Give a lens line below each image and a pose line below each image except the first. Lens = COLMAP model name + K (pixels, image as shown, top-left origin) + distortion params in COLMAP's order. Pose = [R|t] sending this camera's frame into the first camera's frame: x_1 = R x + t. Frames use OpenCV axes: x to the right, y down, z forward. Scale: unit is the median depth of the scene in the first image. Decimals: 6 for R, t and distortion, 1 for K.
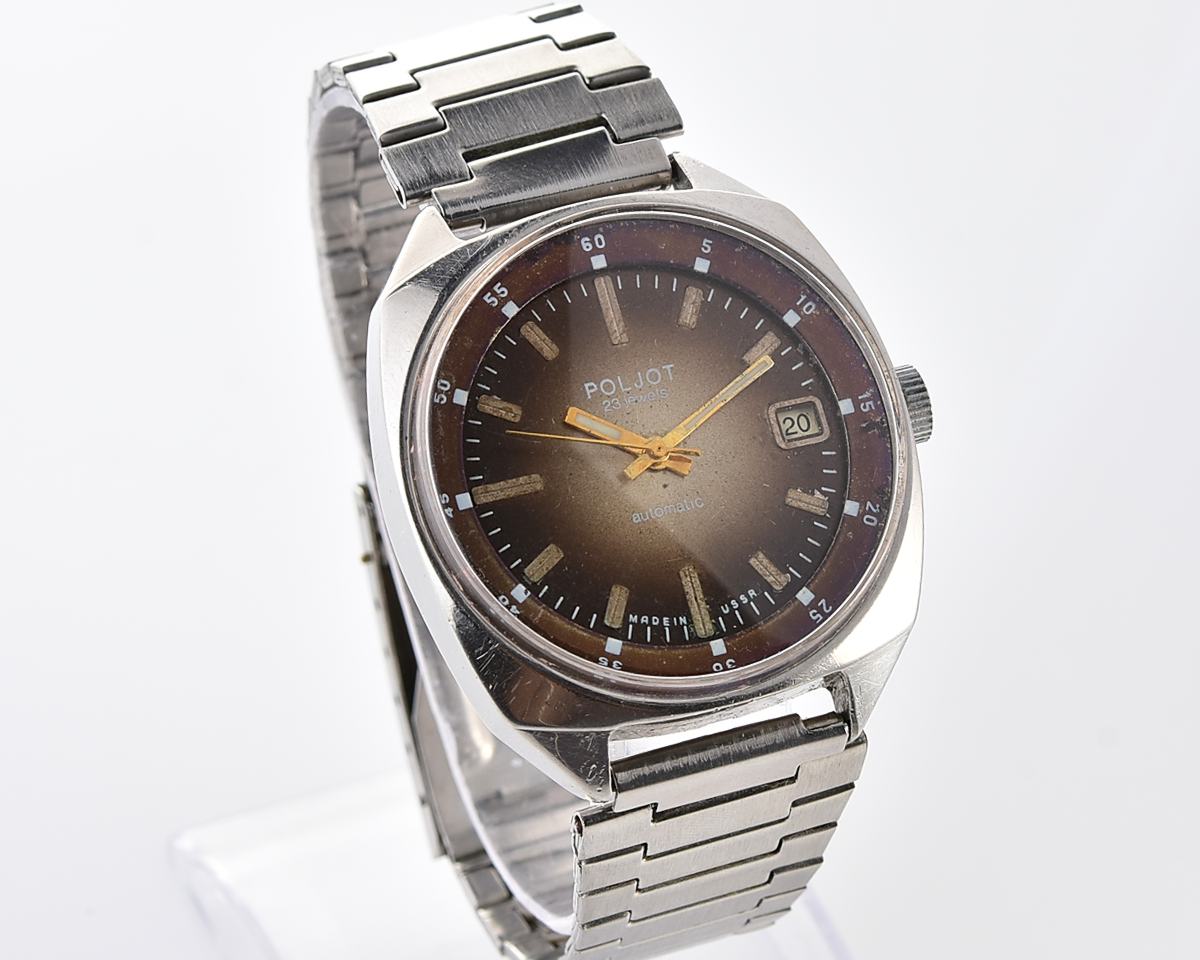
lens RADIAL K [[4995.2, 0, 600.0], [0, 4995.2, 480.0], [0, 0, 1]] dist [-0.010129, -0.161714]
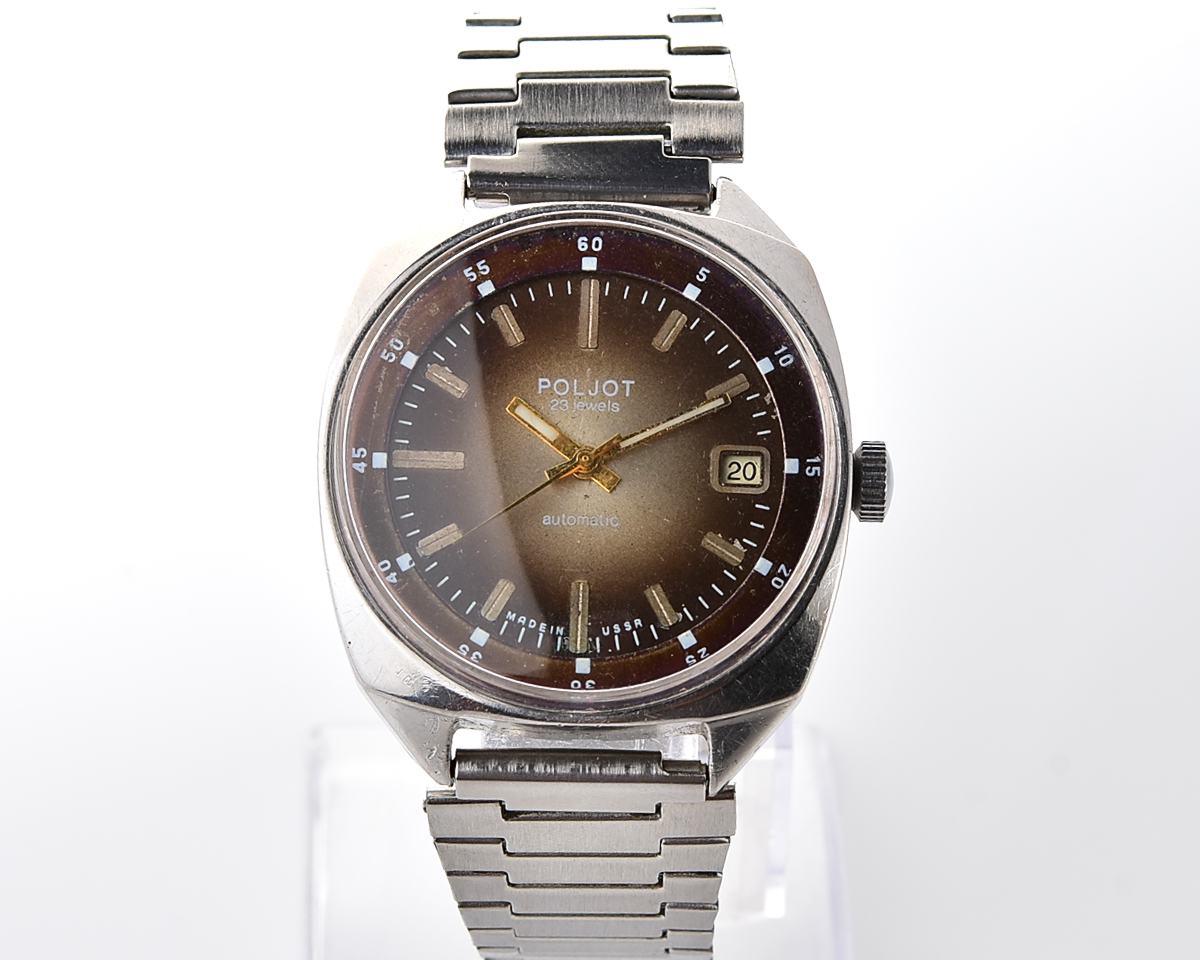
lens RADIAL K [[4995.2, 0, 600.0], [0, 4995.2, 480.0], [0, 0, 1]] dist [-0.010129, -0.161714]
pose [[0.928389, 0.249368, -0.275519, 0.287883], [-0.245029, 0.968192, 0.050644, -0.052918], [0.279384, 0.020493, 0.959961, 0.042079]]
